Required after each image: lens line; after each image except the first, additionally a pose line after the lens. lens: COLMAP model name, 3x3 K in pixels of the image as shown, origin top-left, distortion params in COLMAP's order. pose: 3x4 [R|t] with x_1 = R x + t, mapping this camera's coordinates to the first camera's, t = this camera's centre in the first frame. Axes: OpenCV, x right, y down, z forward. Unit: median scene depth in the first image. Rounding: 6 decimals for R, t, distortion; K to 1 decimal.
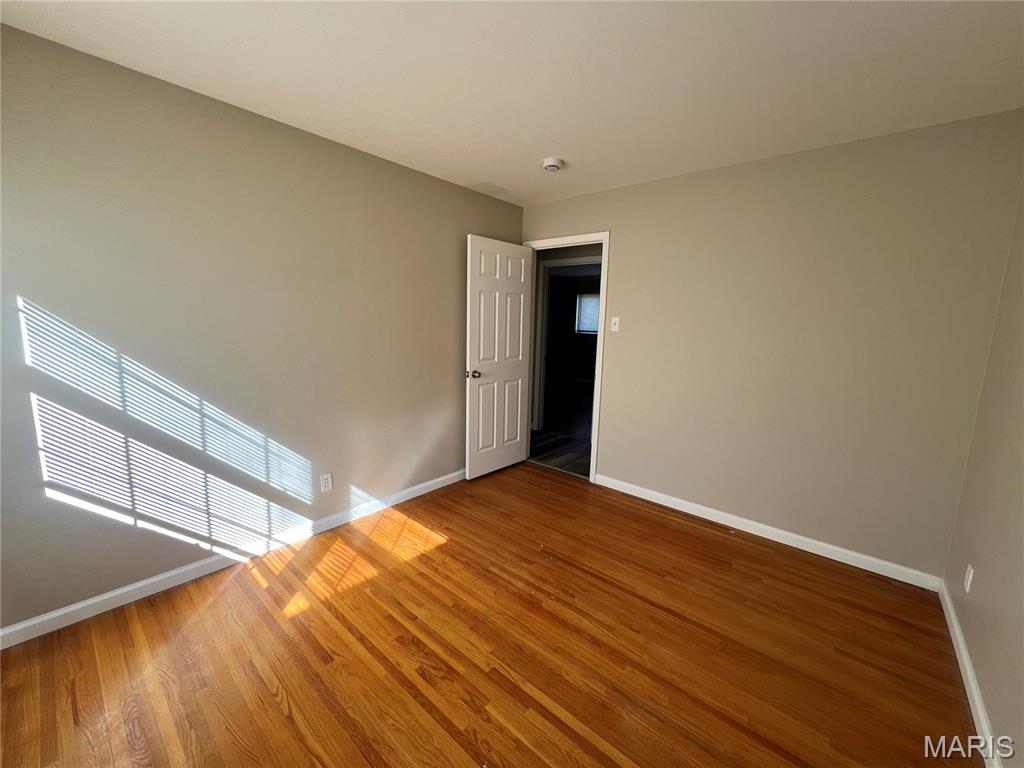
lens RADIAL K [[408.7, 0, 511.0], [0, 408.7, 380.8], [0, 0, 1]] dist [-0.000288, -0.000011]
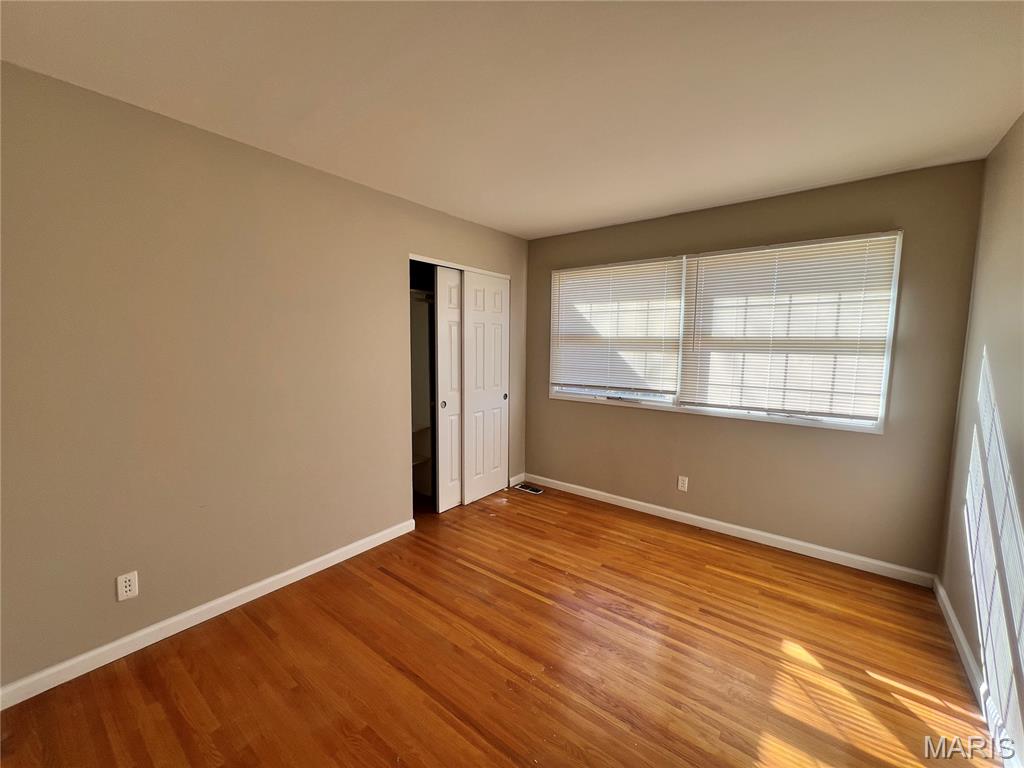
lens RADIAL K [[408.7, 0, 511.0], [0, 408.7, 380.8], [0, 0, 1]] dist [-0.000288, -0.000011]
pose [[-0.997984, -0.033765, -0.053739, 0.223996], [-0.046011, 0.968135, 0.246167, -0.275894], [0.043715, 0.248144, -0.967736, 1.746211]]
